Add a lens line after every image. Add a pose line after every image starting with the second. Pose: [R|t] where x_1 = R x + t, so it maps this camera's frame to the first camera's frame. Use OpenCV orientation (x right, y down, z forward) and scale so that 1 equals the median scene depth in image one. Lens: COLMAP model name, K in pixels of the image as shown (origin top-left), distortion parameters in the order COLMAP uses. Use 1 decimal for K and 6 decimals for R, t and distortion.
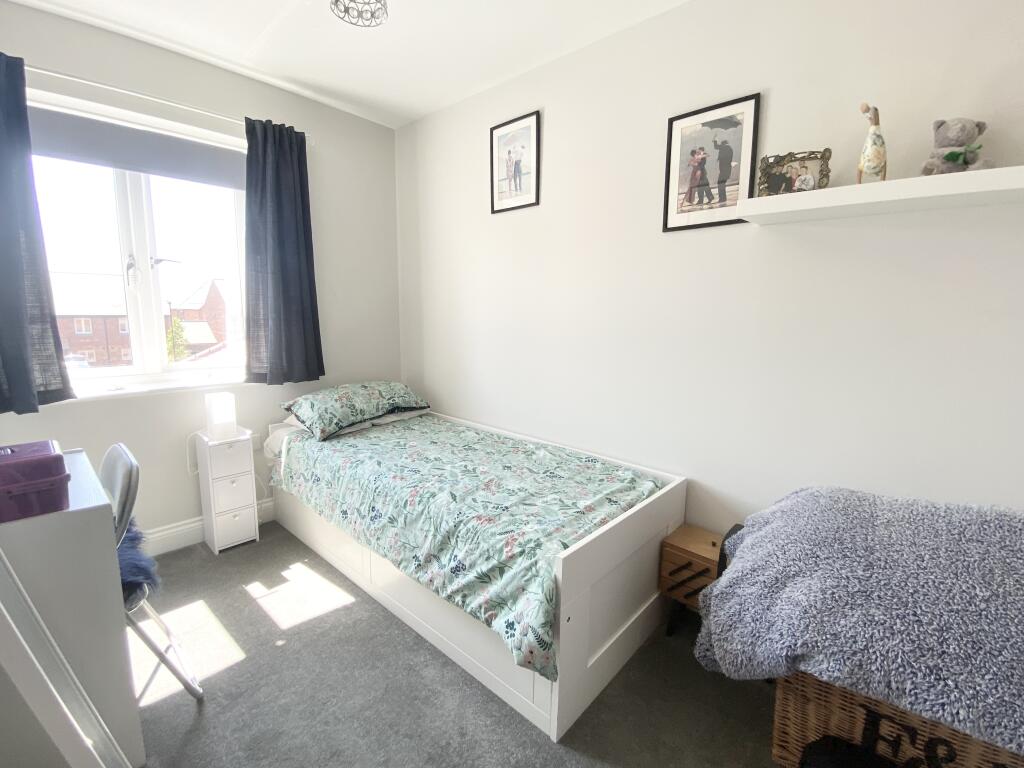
lens RADIAL K [[453.2, 0, 514.3], [0, 453.2, 383.7], [0, 0, 1]] dist [-0.004924, -0.001795]
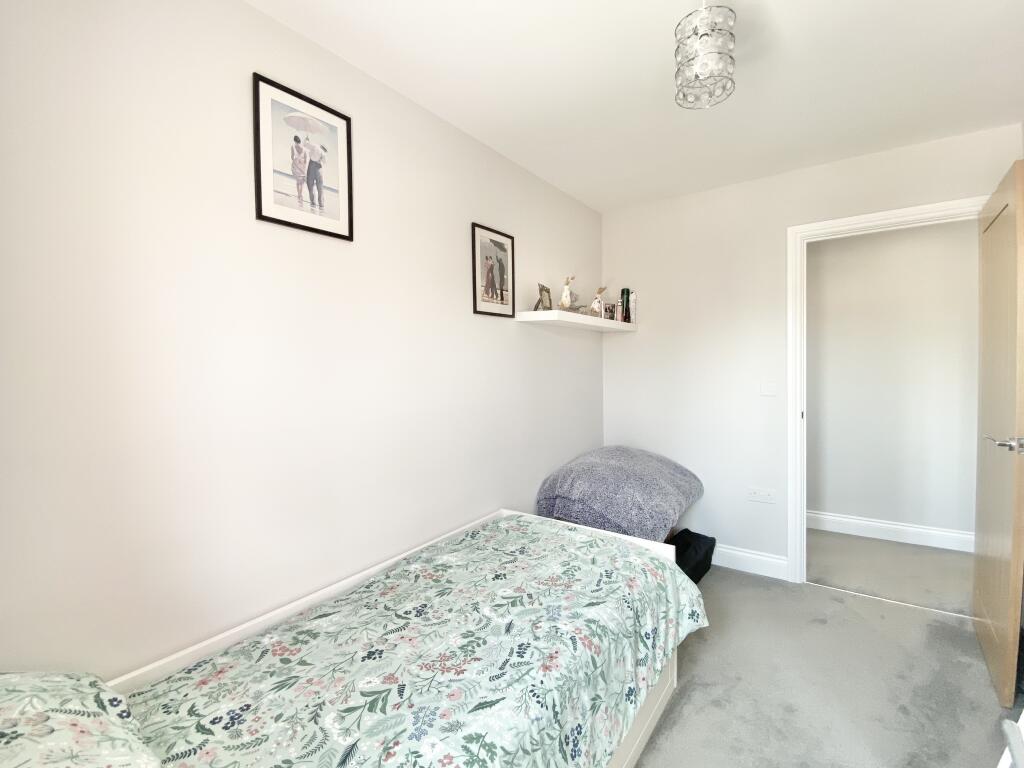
lens RADIAL K [[453.2, 0, 513.8], [0, 453.2, 378.4], [0, 0, 1]] dist [-0.004924, -0.001795]
pose [[-0.116666, -0.037781, 0.992452, -0.796775], [0.169666, 0.983829, 0.057398, -0.203751], [-0.978572, 0.175082, -0.108369, 0.983455]]
